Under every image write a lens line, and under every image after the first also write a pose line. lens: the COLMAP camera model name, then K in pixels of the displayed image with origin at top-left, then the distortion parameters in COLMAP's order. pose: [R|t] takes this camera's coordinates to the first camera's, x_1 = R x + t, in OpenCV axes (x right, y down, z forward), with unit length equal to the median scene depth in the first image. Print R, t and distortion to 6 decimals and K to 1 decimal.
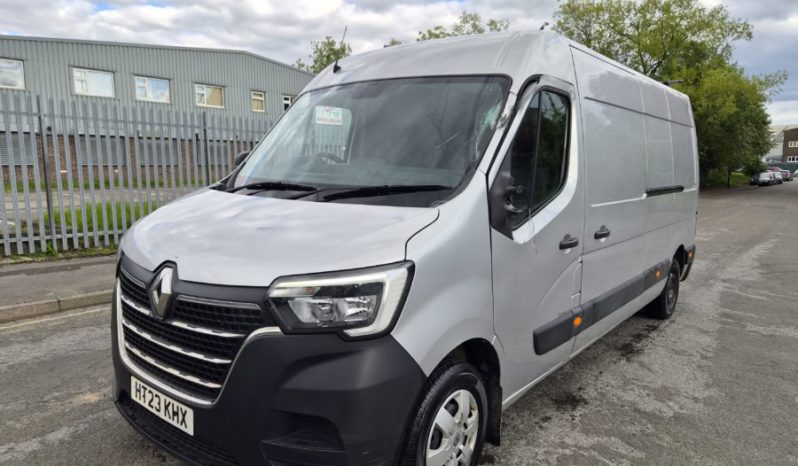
lens RADIAL K [[539.1, 0, 390.7], [0, 539.1, 237.5], [0, 0, 1]] dist [0.069969, -0.052145]
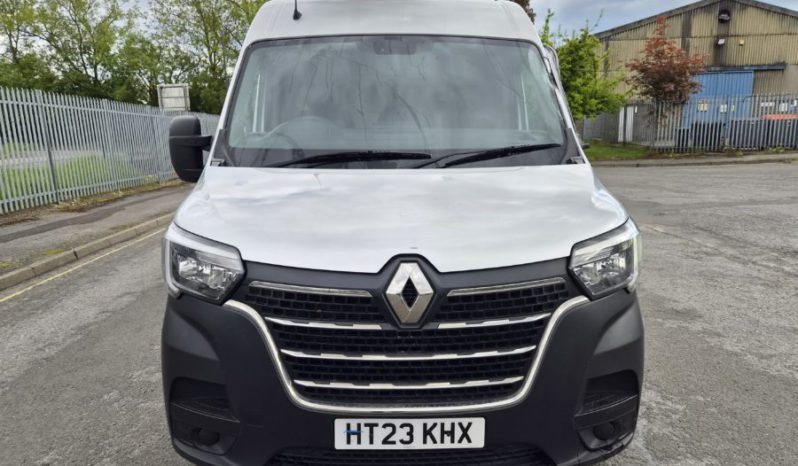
lens RADIAL K [[539.1, 0, 390.7], [0, 539.1, 237.5], [0, 0, 1]] dist [0.069969, -0.052145]
pose [[0.753047, -0.148843, 0.640910, -0.104731], [0.111659, 0.988857, 0.098454, -0.006809], [-0.648423, -0.002577, 0.761276, 0.048042]]
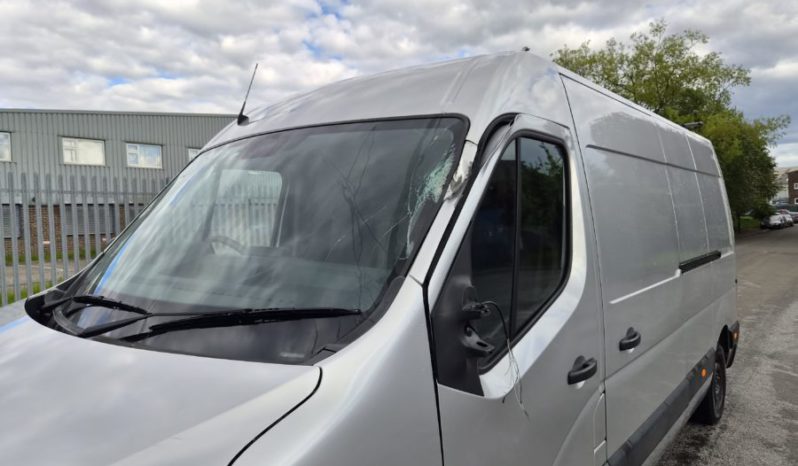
lens RADIAL K [[535.7, 0, 389.6], [0, 535.7, 232.0], [0, 0, 1]] dist [0.064104, -0.048309]
pose [[0.999267, -0.035355, -0.014709, 0.018572], [0.033550, 0.993505, -0.108729, -0.013658], [0.018457, 0.108156, 0.993963, 0.054482]]
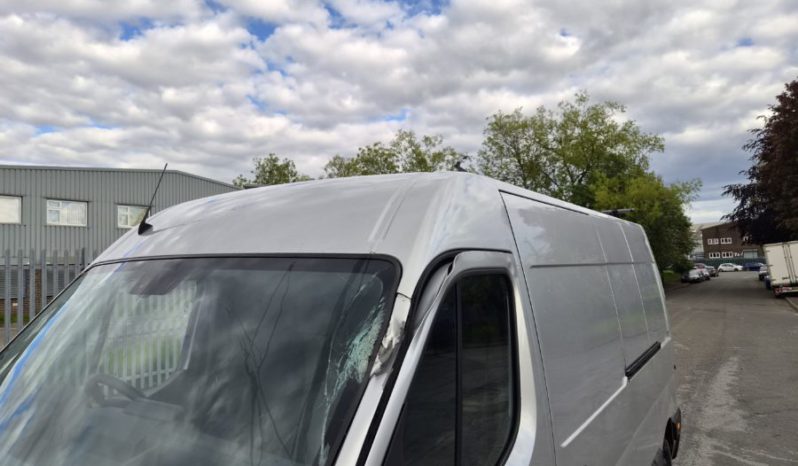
lens RADIAL K [[533.6, 0, 395.4], [0, 533.6, 230.4], [0, 0, 1]] dist [0.067288, -0.047943]
pose [[0.994125, -0.033126, 0.103049, 0.022390], [0.053485, 0.978009, -0.201588, -0.030072], [-0.094105, 0.205915, 0.974035, 0.065746]]
